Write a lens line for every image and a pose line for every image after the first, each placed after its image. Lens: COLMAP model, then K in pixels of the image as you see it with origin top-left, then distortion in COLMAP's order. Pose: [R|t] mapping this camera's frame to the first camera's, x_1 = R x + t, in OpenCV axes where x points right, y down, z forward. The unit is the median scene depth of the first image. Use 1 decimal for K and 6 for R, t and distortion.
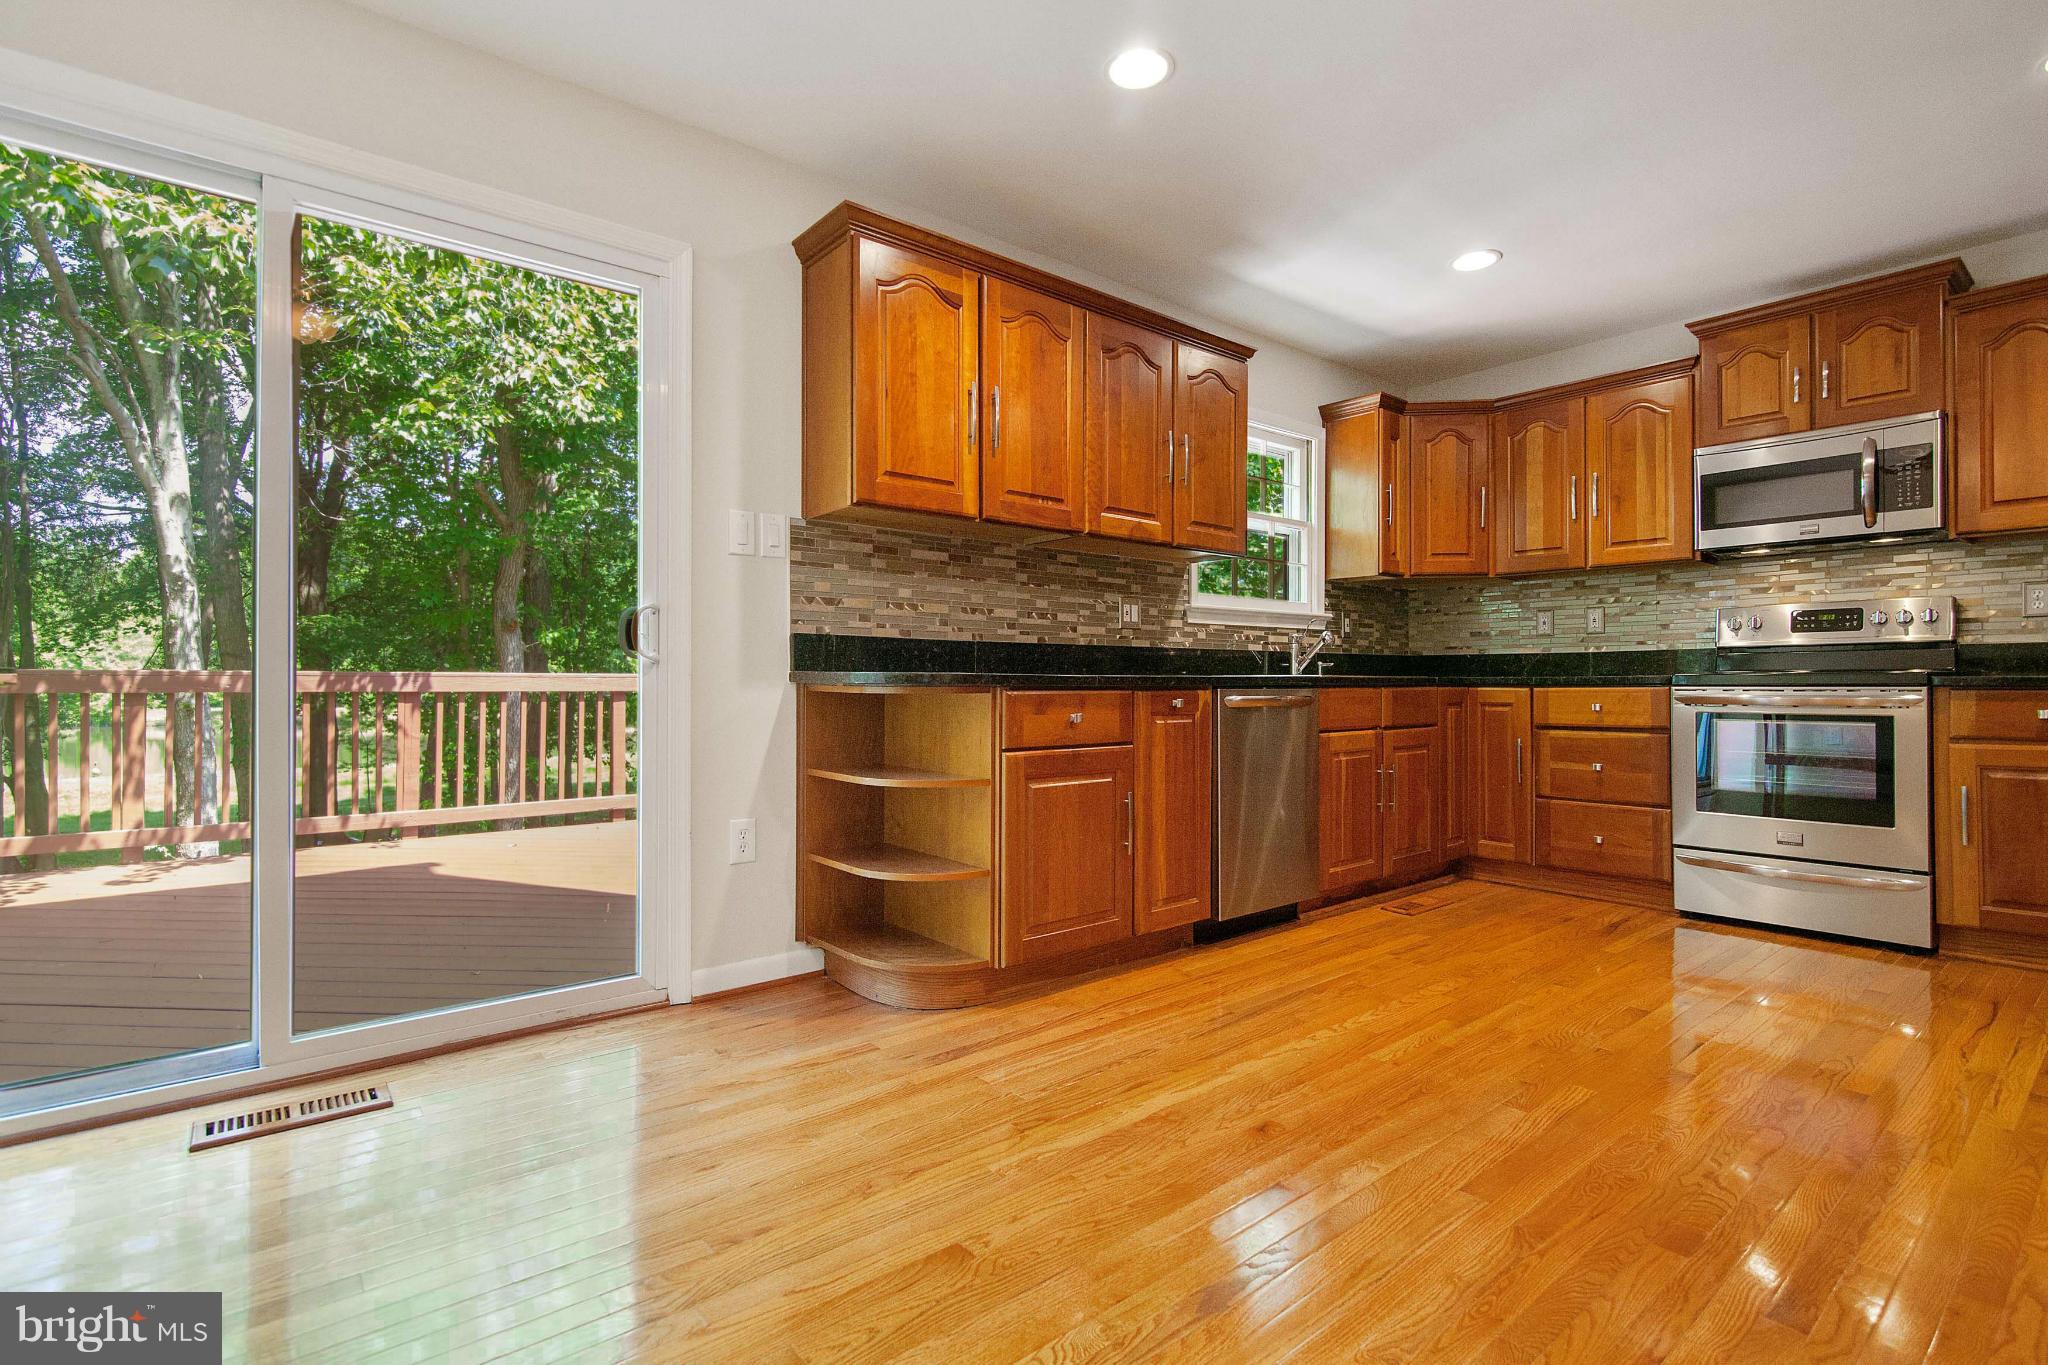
lens RADIAL K [[958.6, 0, 1024.0], [0, 958.6, 682.5], [0, 0, 1]] dist [-0.000770, 0.000074]
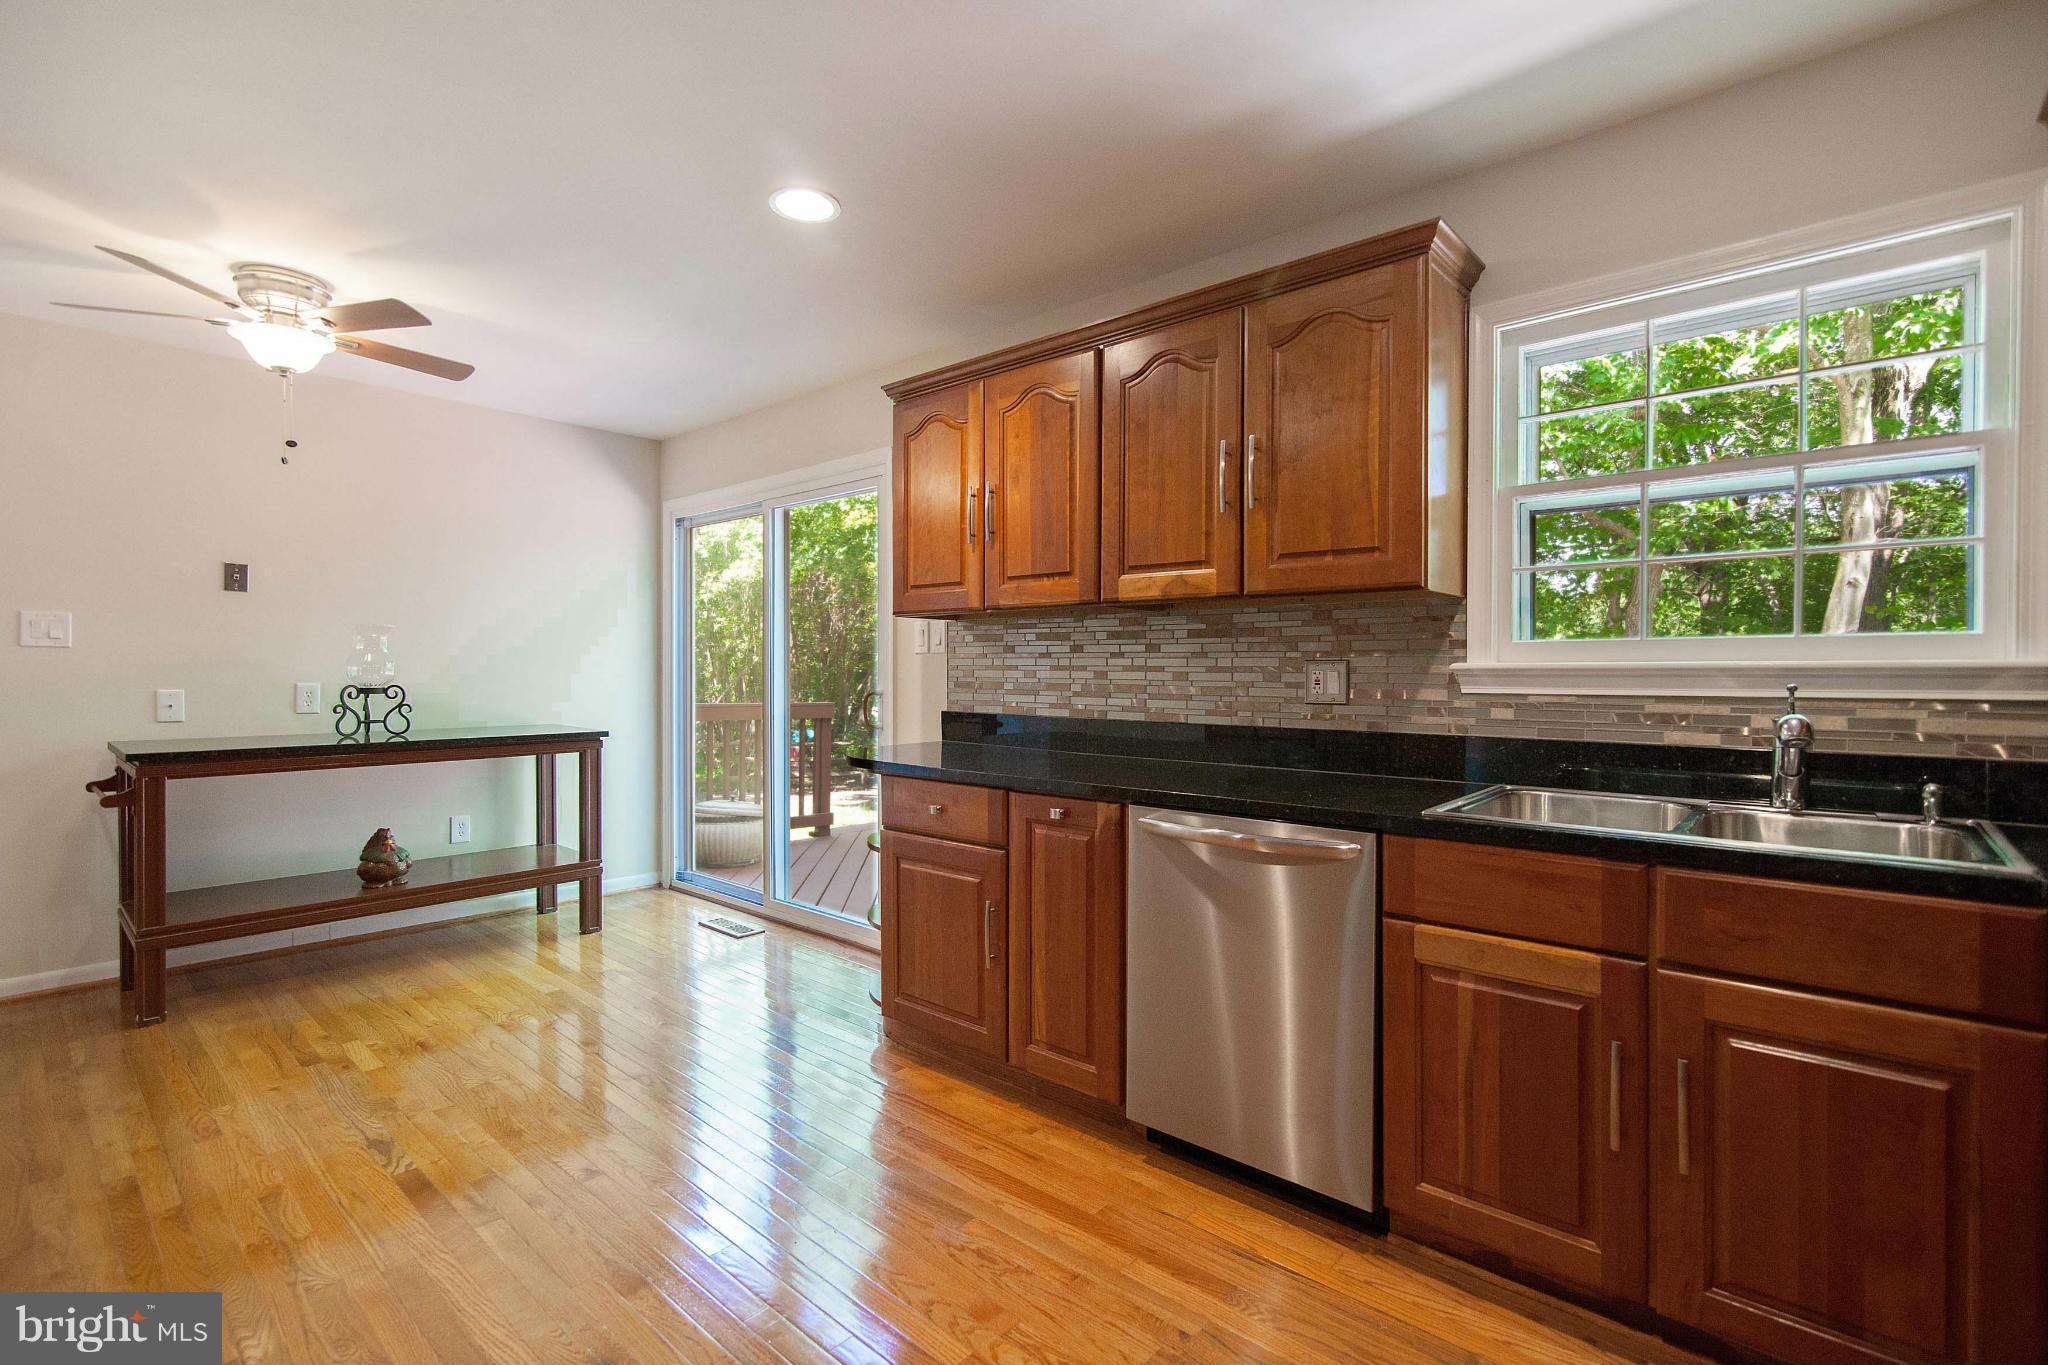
lens RADIAL K [[912.8, 0, 1015.3], [0, 912.8, 666.5], [0, 0, 1]] dist [-0.001928, -0.000276]
pose [[0.148417, 0.000114, -0.988925, 0.814087], [-0.002937, 0.999996, -0.000326, -0.091197], [0.988920, 0.002952, 0.148417, 0.744258]]
